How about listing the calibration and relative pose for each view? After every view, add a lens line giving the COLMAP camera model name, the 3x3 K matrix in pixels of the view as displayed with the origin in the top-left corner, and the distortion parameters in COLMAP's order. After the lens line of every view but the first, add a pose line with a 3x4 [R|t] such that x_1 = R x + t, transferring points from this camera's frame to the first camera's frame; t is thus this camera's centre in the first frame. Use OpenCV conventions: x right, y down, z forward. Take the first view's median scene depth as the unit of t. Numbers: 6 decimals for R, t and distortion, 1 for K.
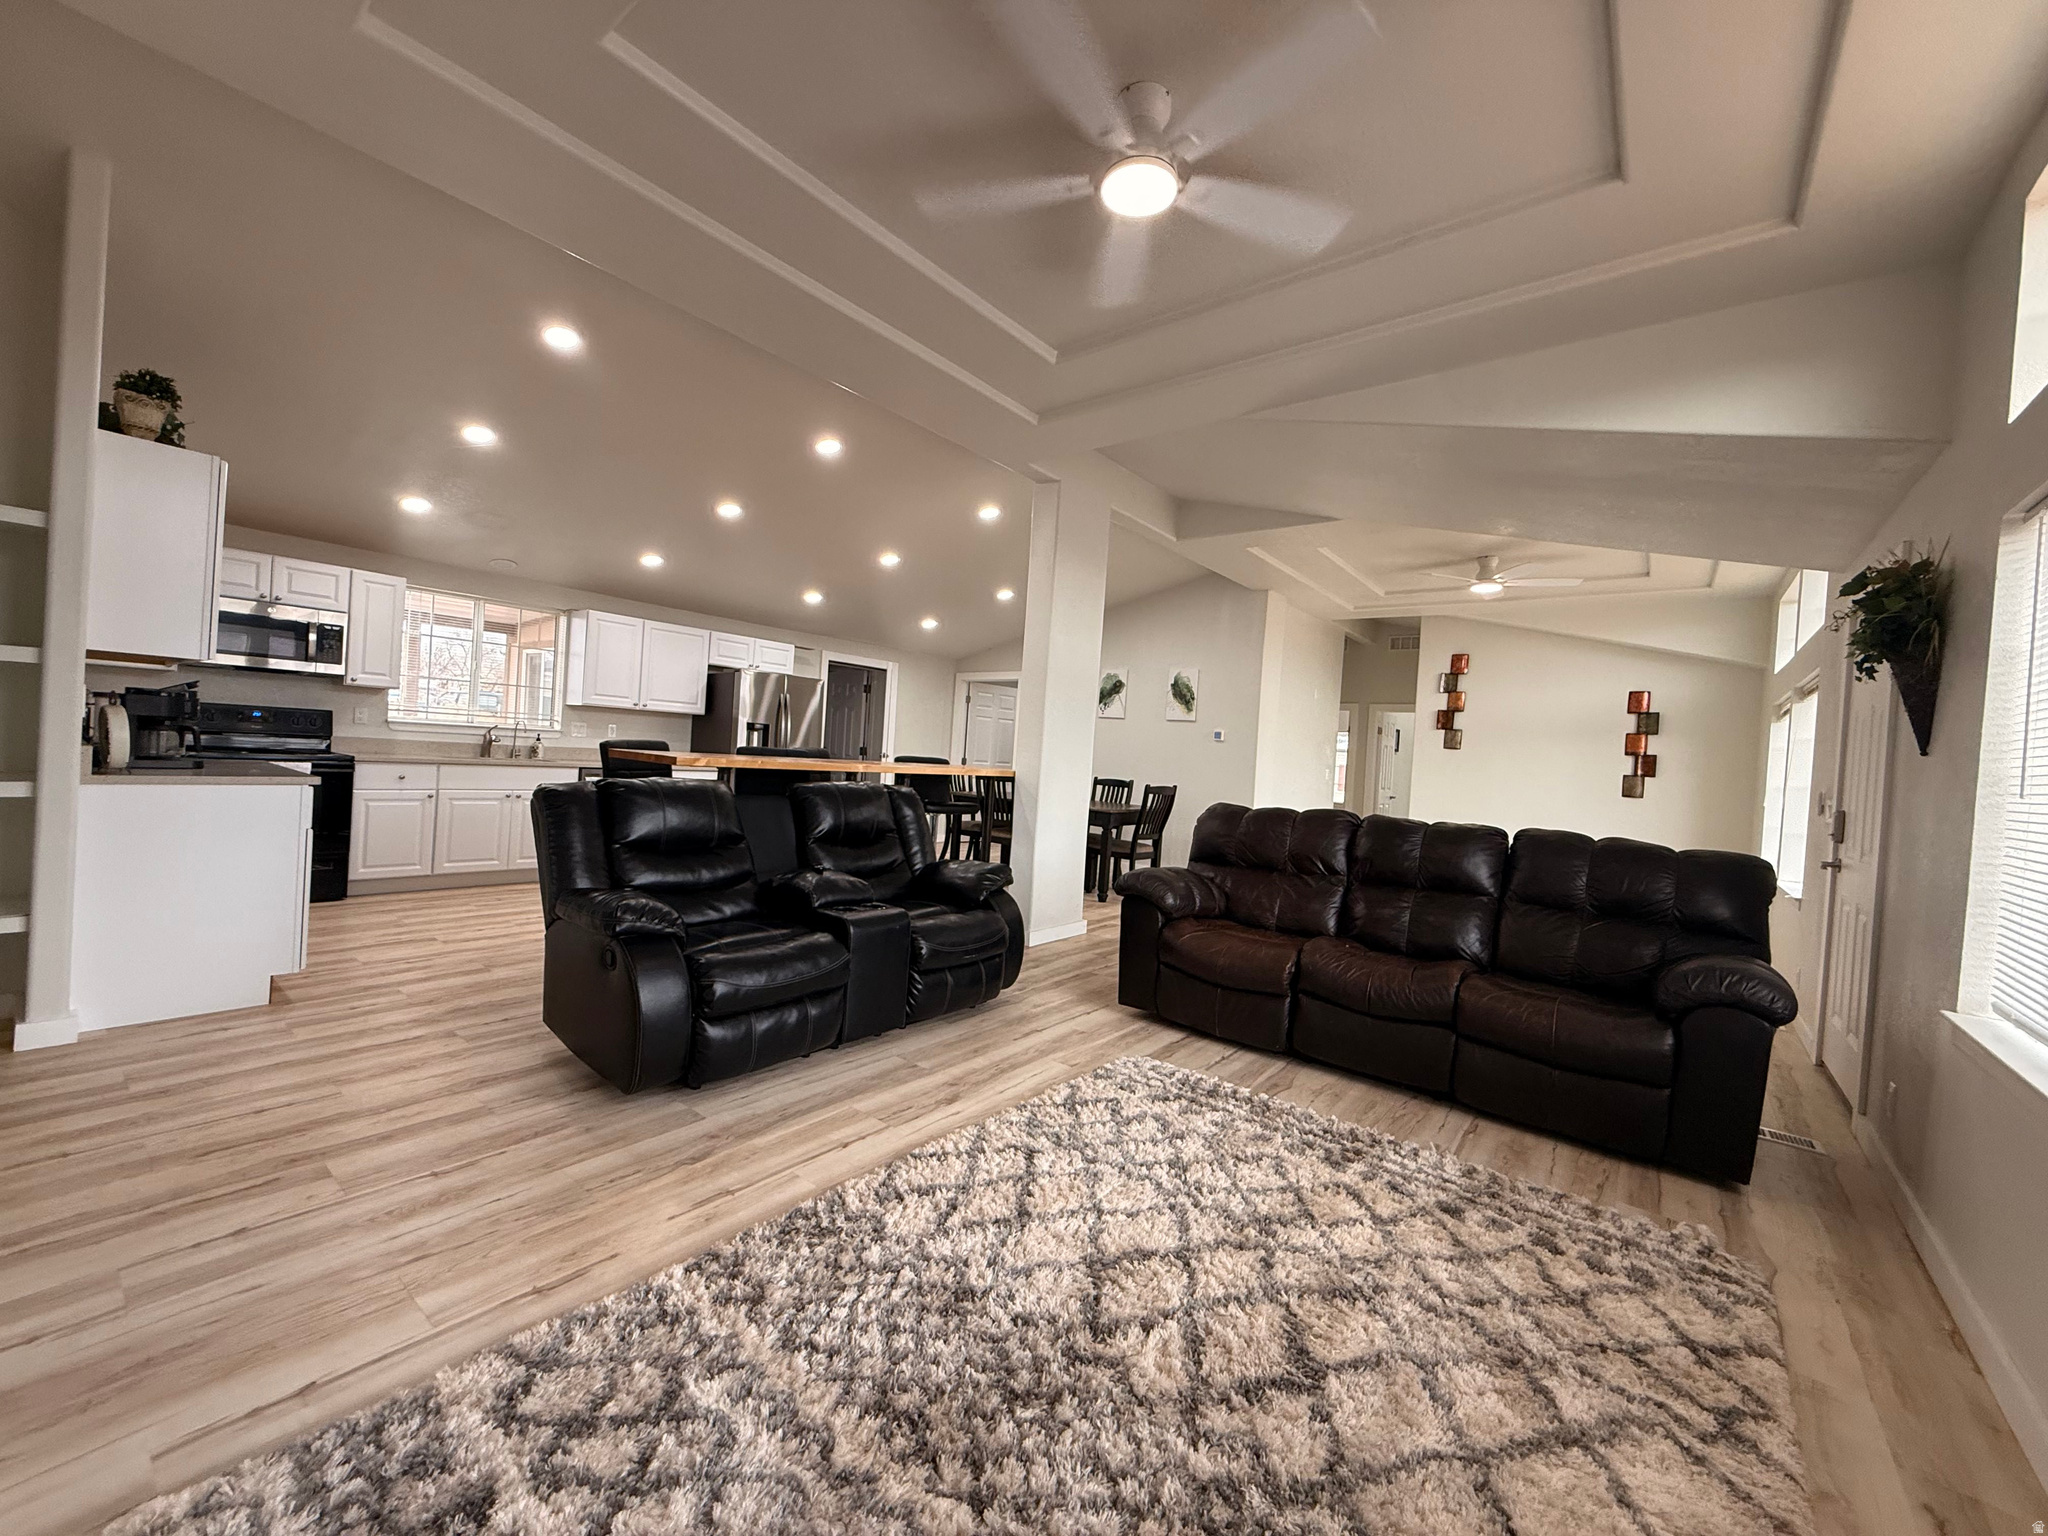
lens RADIAL K [[814.0, 0, 1021.7], [0, 814.0, 766.2], [0, 0, 1]] dist [-0.001713, 0.001570]
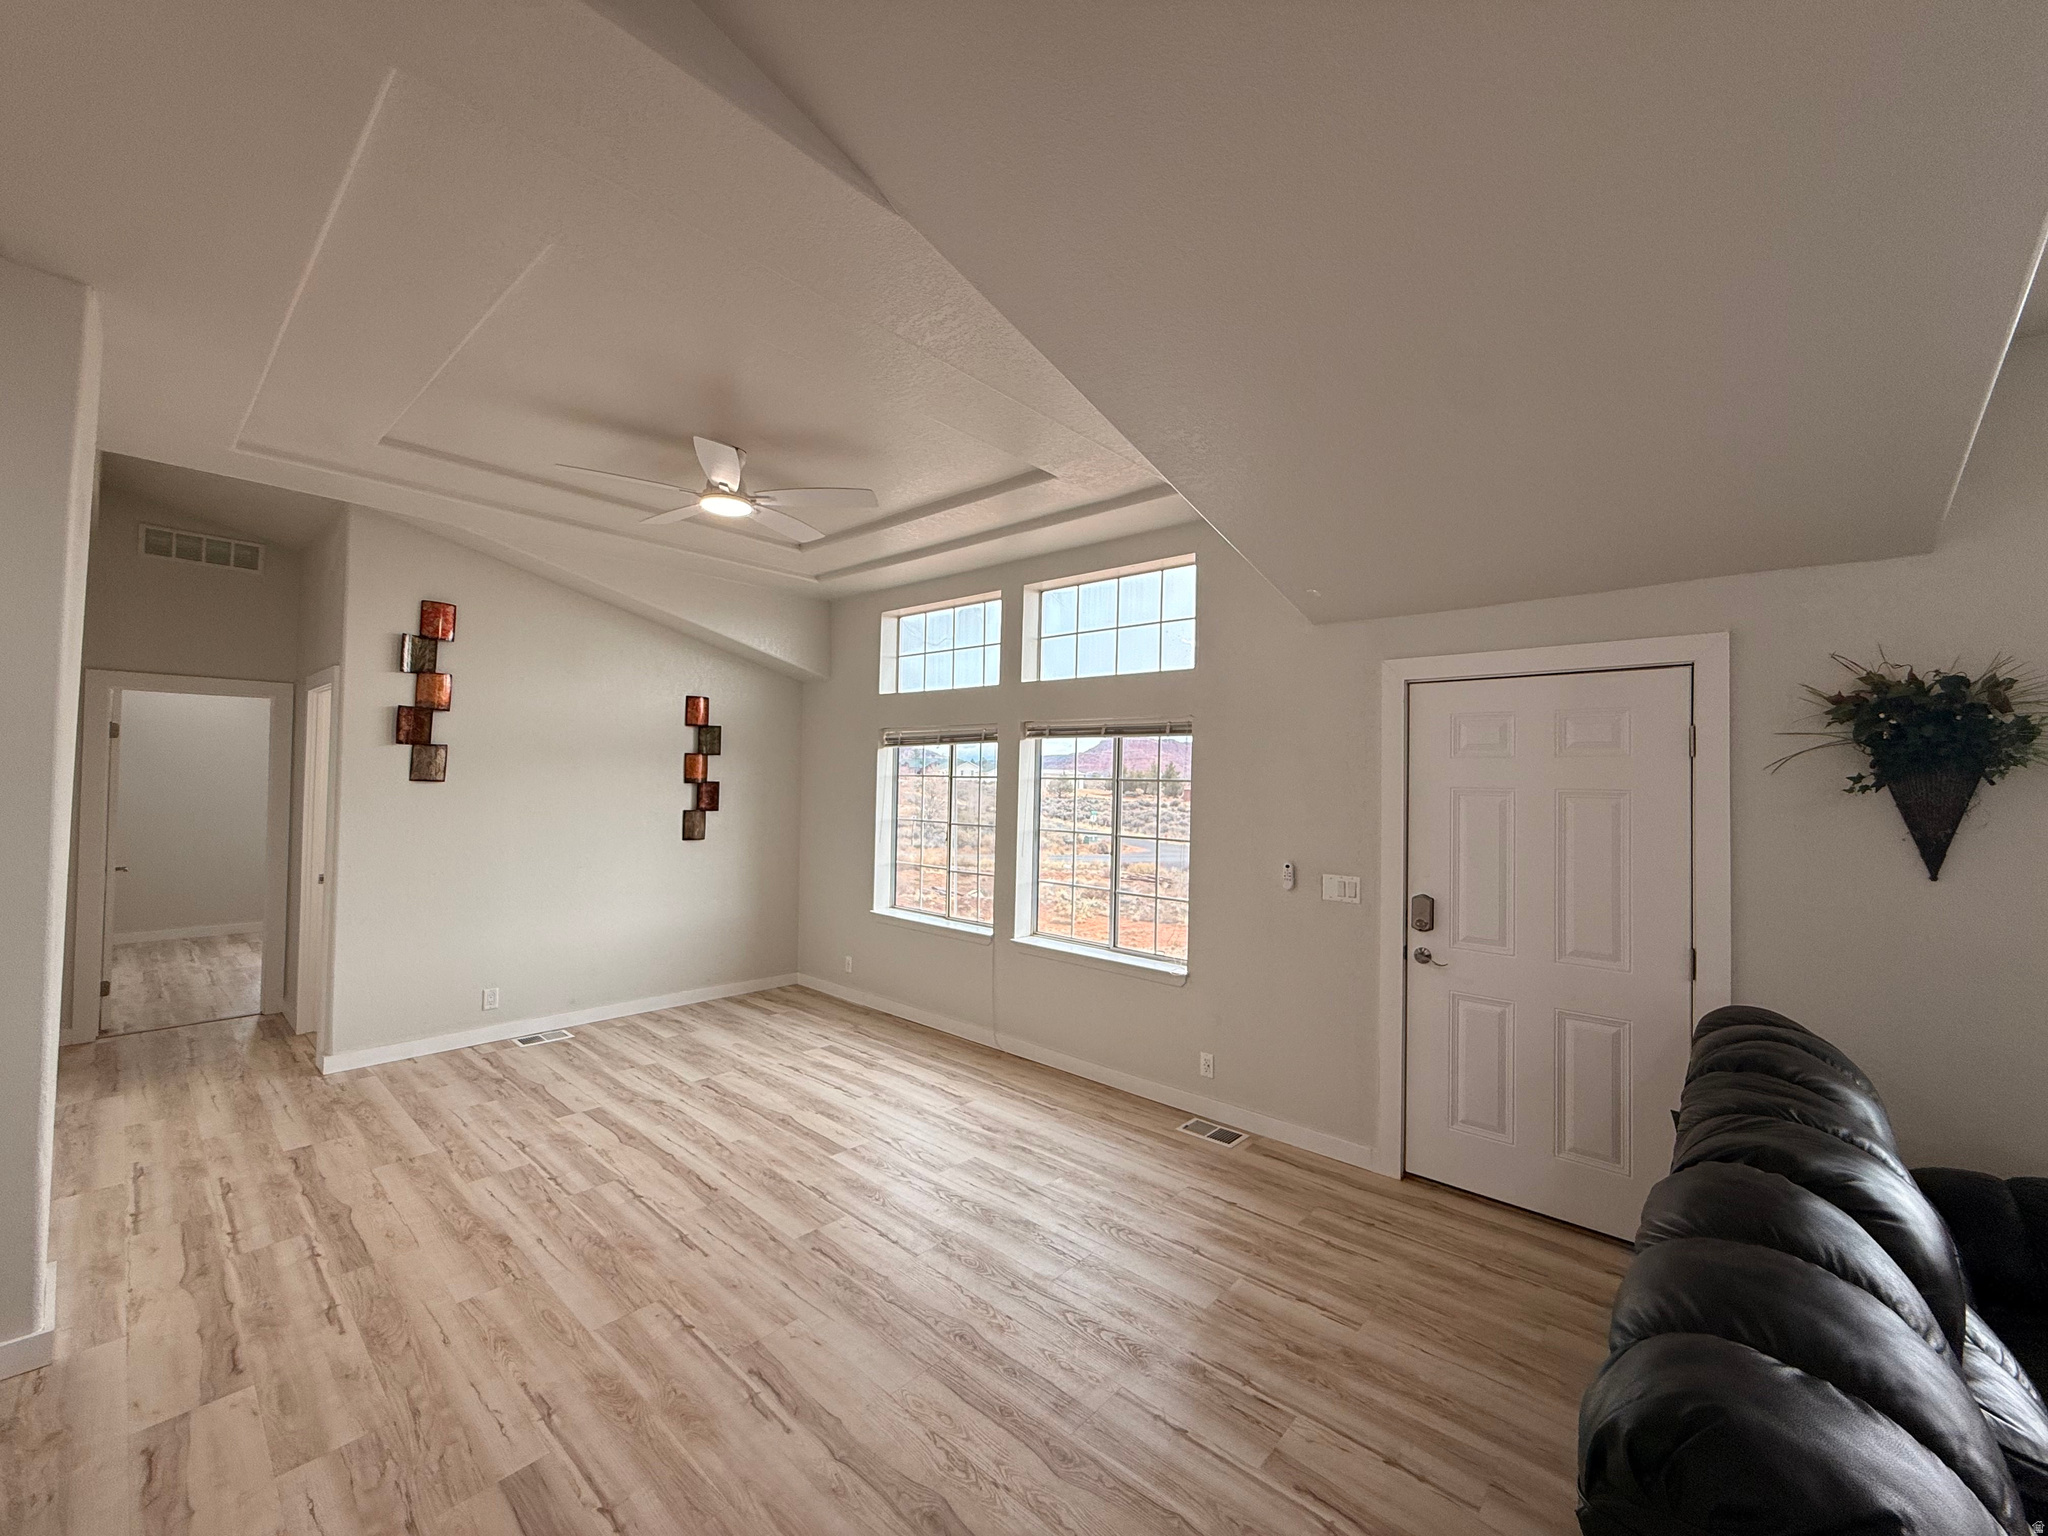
lens RADIAL K [[814.0, 0, 1014.5], [0, 814.0, 760.8], [0, 0, 1]] dist [-0.001713, 0.001570]
pose [[0.060673, -0.036824, 0.997478, 0.028239], [-0.001860, 0.999313, 0.037005, -0.057671], [-0.998156, -0.004101, 0.060563, 0.622911]]
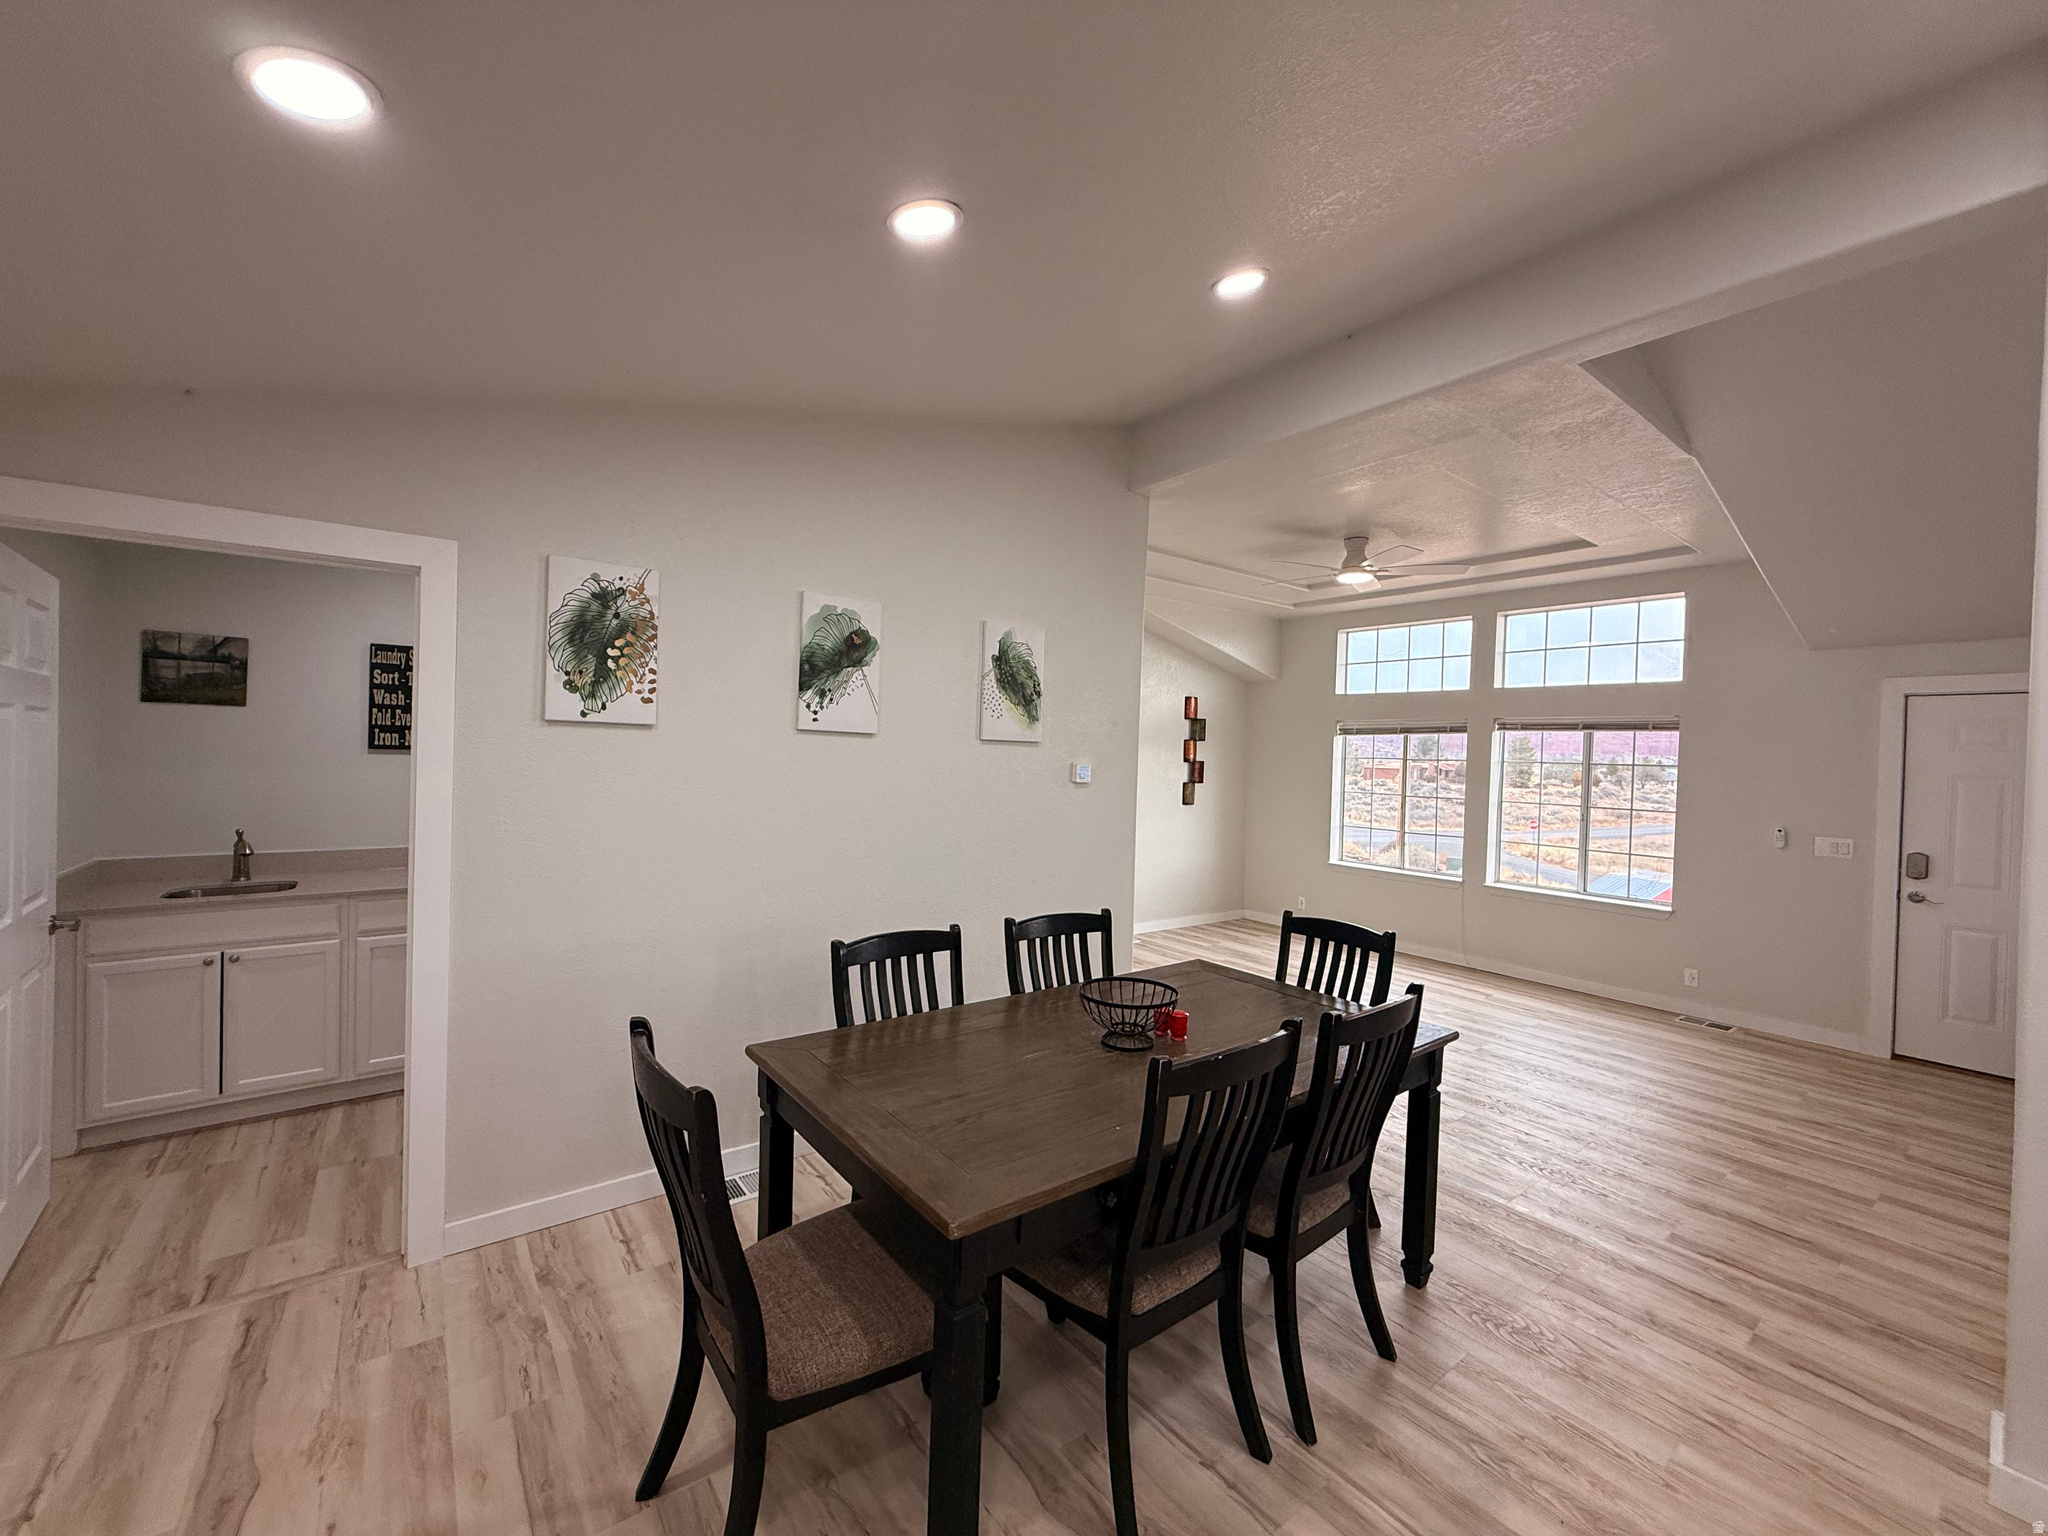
lens RADIAL K [[814.0, 0, 1015.7], [0, 814.0, 762.6], [0, 0, 1]] dist [-0.001713, 0.001570]
pose [[0.246665, -0.068371, 0.966686, -0.238033], [0.001692, 0.997537, 0.070121, -0.077003], [-0.969099, -0.015661, 0.246173, 0.902758]]
